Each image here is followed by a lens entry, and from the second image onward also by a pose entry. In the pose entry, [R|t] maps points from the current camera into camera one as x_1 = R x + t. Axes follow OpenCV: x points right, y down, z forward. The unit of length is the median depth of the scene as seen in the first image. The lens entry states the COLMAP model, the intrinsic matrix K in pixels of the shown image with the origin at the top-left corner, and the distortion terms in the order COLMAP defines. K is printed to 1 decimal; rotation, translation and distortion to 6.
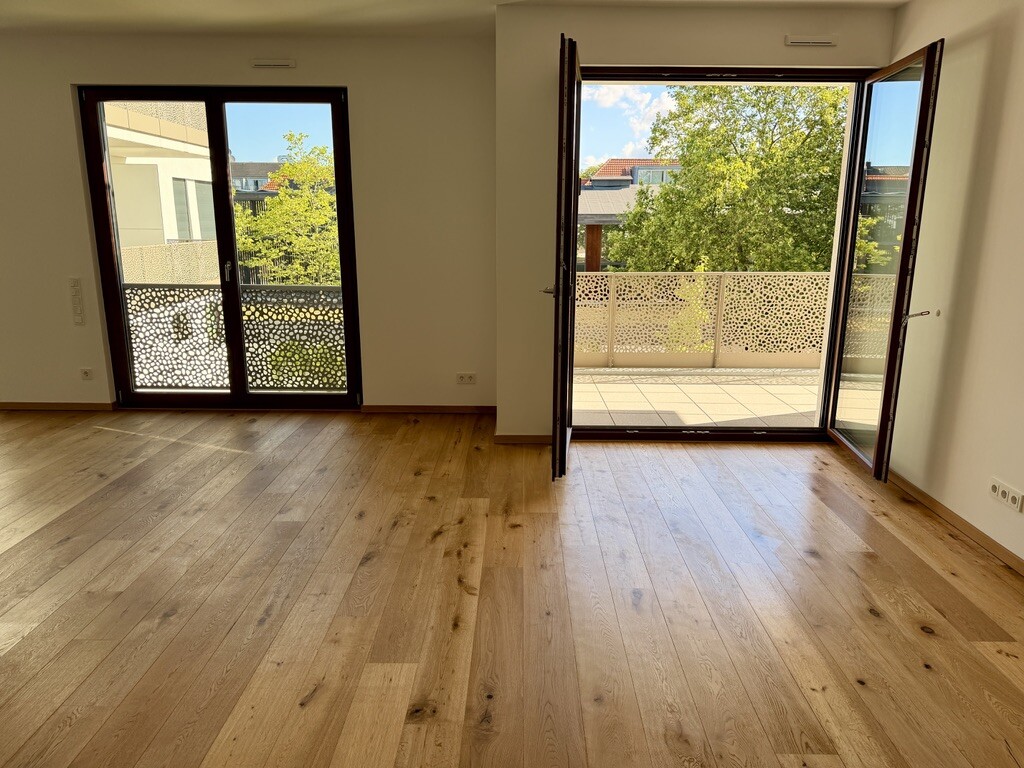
lens RADIAL K [[713.3, 0, 491.9], [0, 713.3, 387.3], [0, 0, 1]] dist [0.110686, -0.162246]
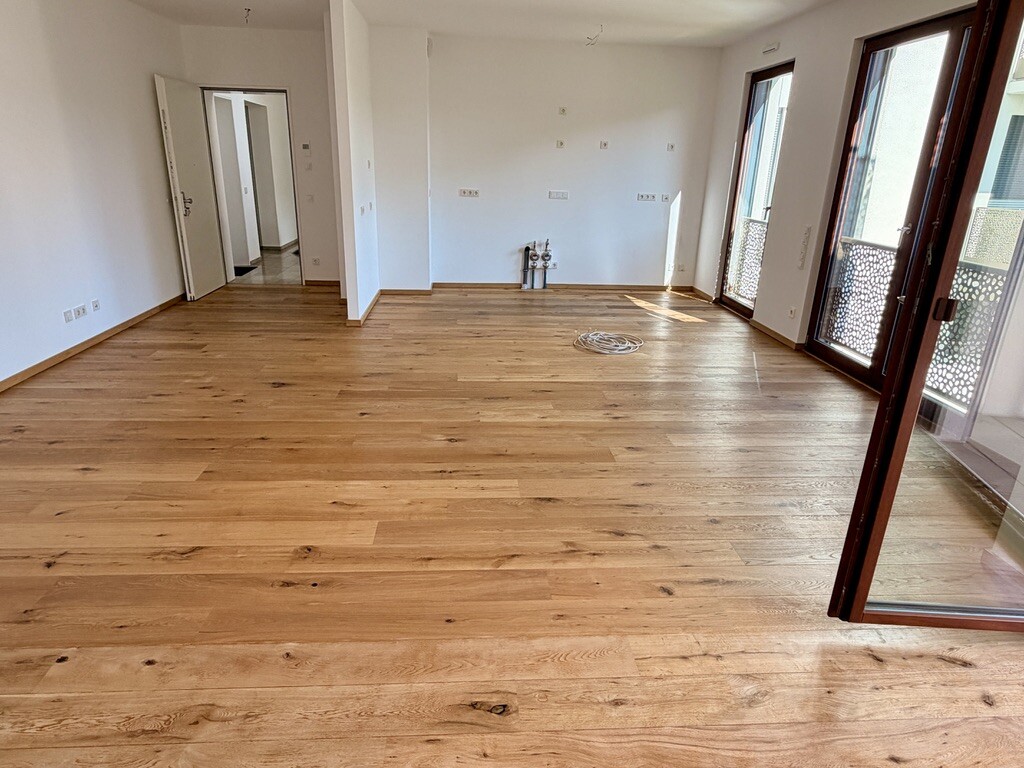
lens RADIAL K [[623.9, 0, 512.0], [0, 623.9, 384.0], [0, 0, 1]] dist [0.000990, 0.001856]
pose [[0.085288, 0.333025, -0.939053, 0.350777], [-0.245006, 0.920558, 0.304214, -0.103432], [0.965763, 0.204128, 0.160105, 0.436777]]
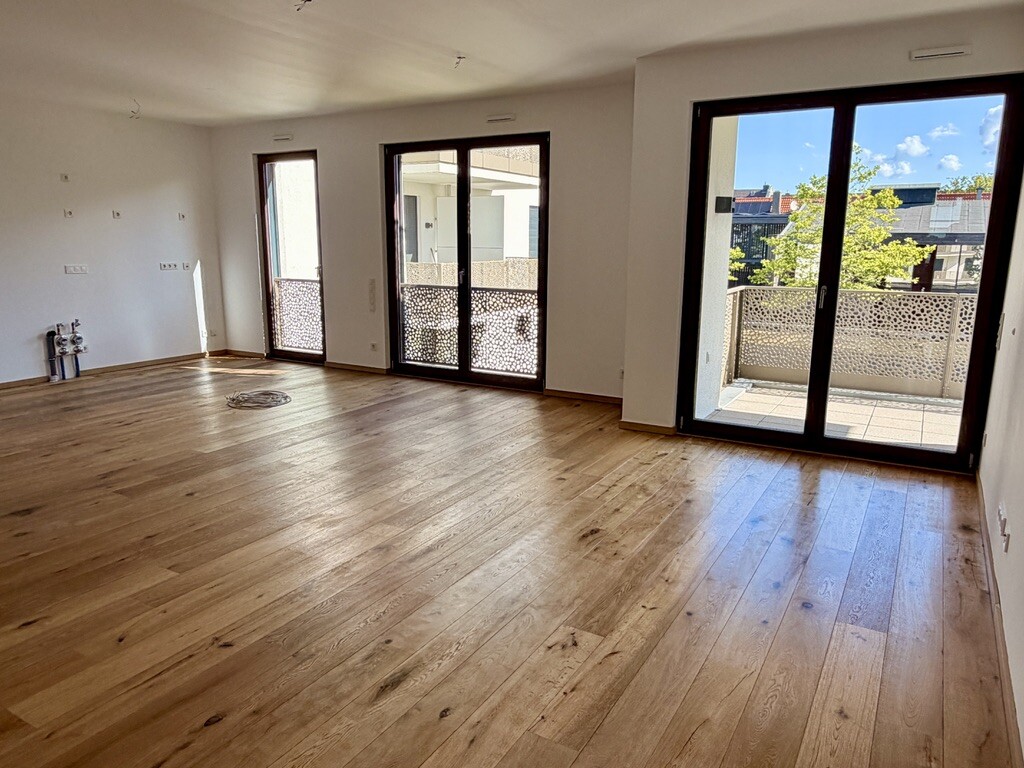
lens RADIAL K [[697.6, 0, 512.0], [0, 697.6, 384.0], [0, 0, 1]] dist [-0.000912, 0.005486]
pose [[0.867836, 0.102705, -0.486119, 0.337528], [-0.111108, 0.993741, 0.011598, 0.008681], [0.484267, 0.043947, 0.873816, -0.052905]]
